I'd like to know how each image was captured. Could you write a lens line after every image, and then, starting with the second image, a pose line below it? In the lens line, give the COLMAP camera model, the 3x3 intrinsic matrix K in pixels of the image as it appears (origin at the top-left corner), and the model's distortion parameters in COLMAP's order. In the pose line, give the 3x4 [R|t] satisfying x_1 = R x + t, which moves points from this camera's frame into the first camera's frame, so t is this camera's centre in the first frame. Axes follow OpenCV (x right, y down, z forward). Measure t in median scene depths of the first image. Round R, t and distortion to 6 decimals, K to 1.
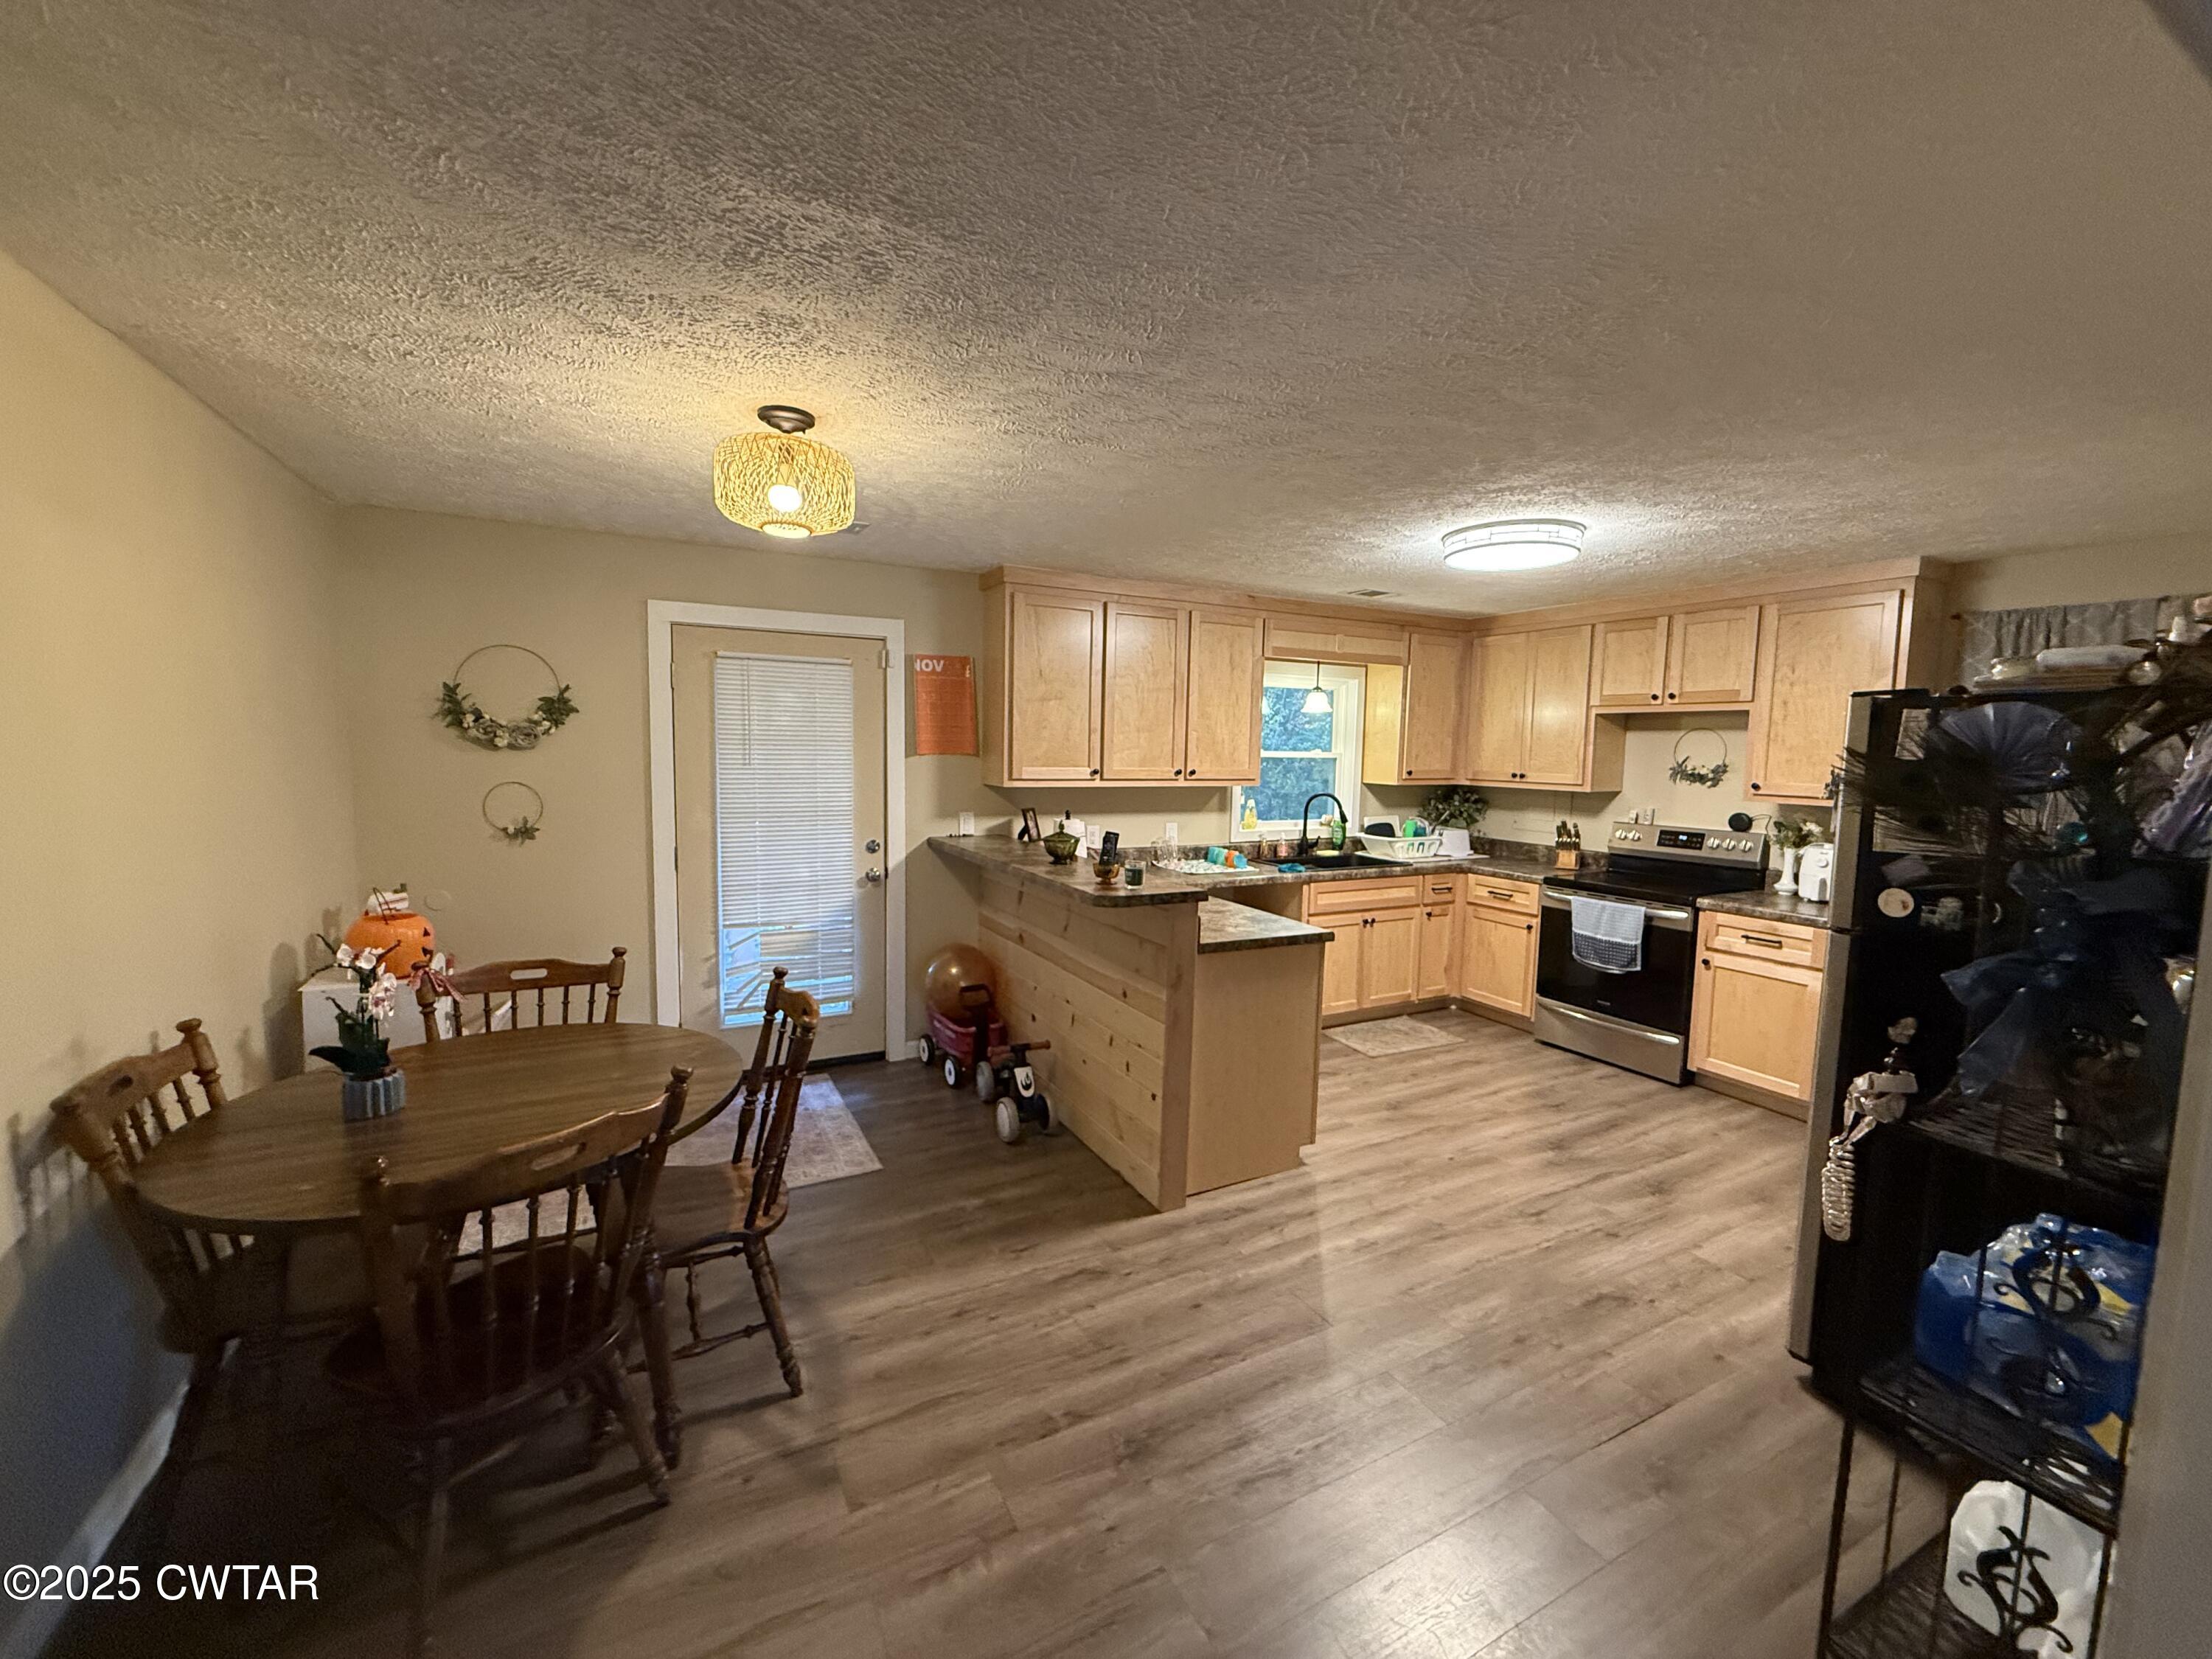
lens RADIAL K [[887.9, 0, 1108.8], [0, 887.9, 828.2], [0, 0, 1]] dist [0.000645, 0.000027]
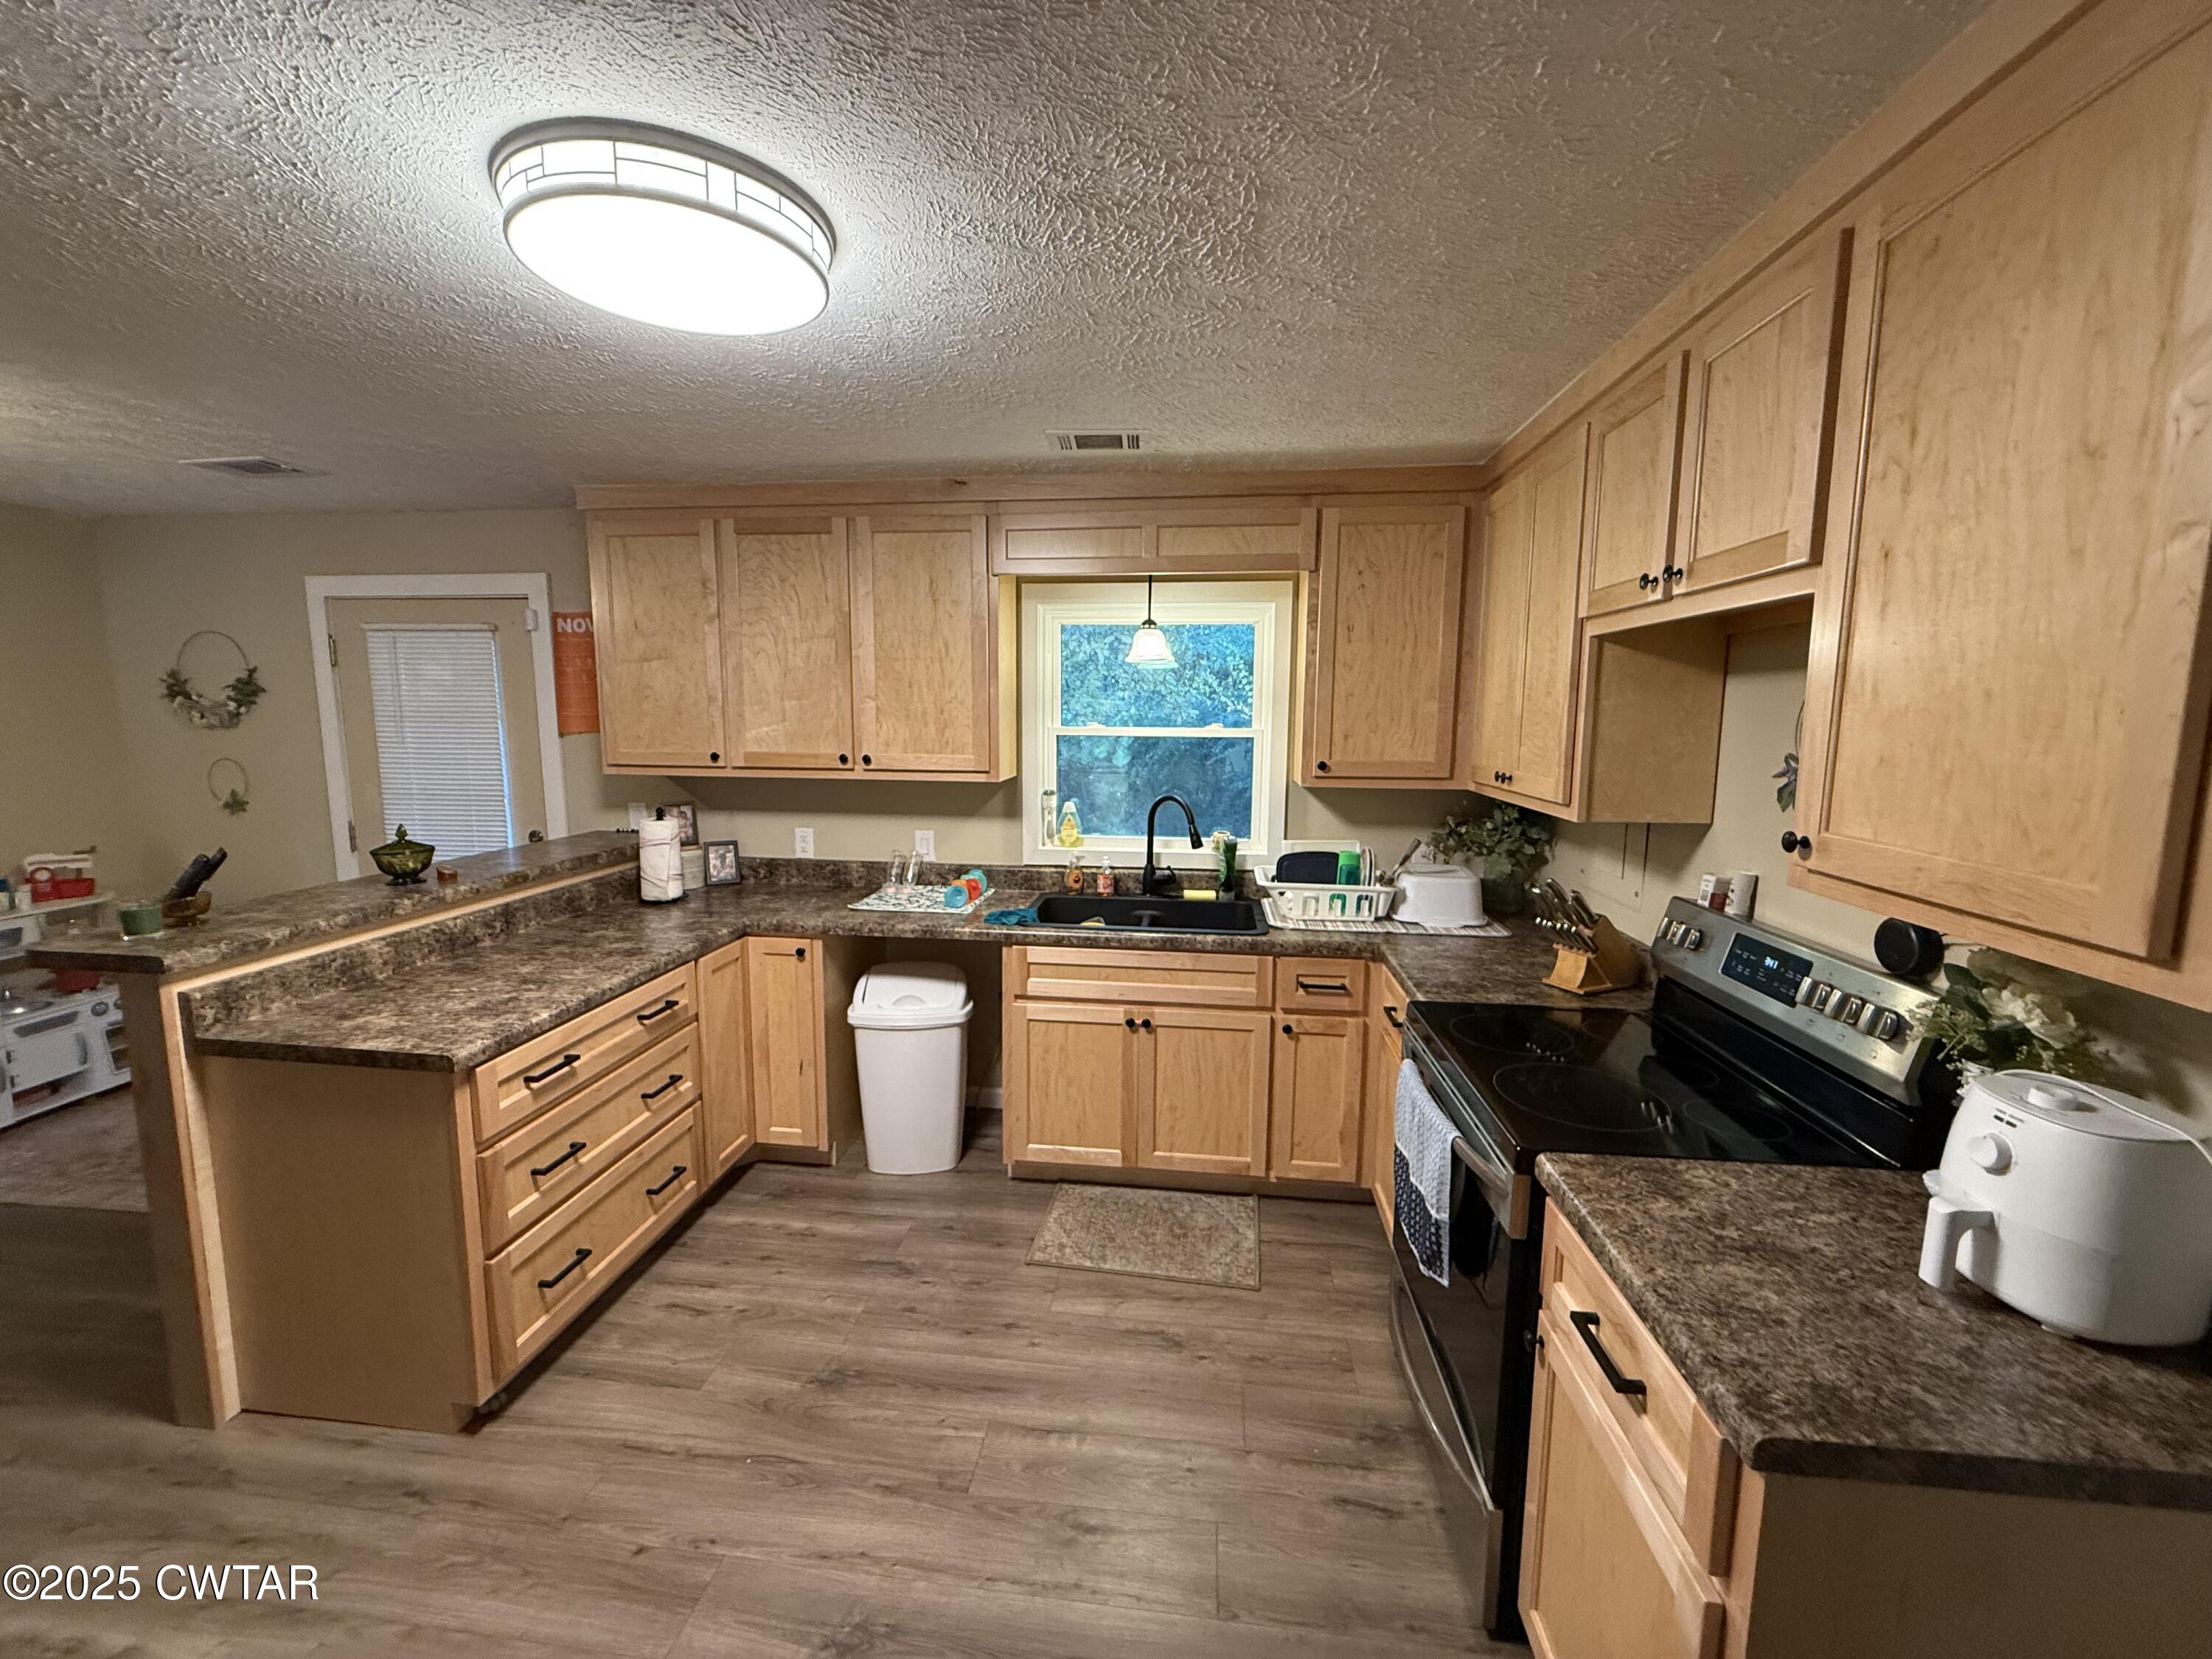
lens RADIAL K [[887.9, 0, 1097.2], [0, 887.9, 828.8], [0, 0, 1]] dist [0.000645, 0.000027]
pose [[0.820246, 0.063798, -0.568442, 0.605396], [-0.045882, 0.997897, 0.045791, -0.047403], [0.570168, -0.011479, 0.821448, 0.525392]]
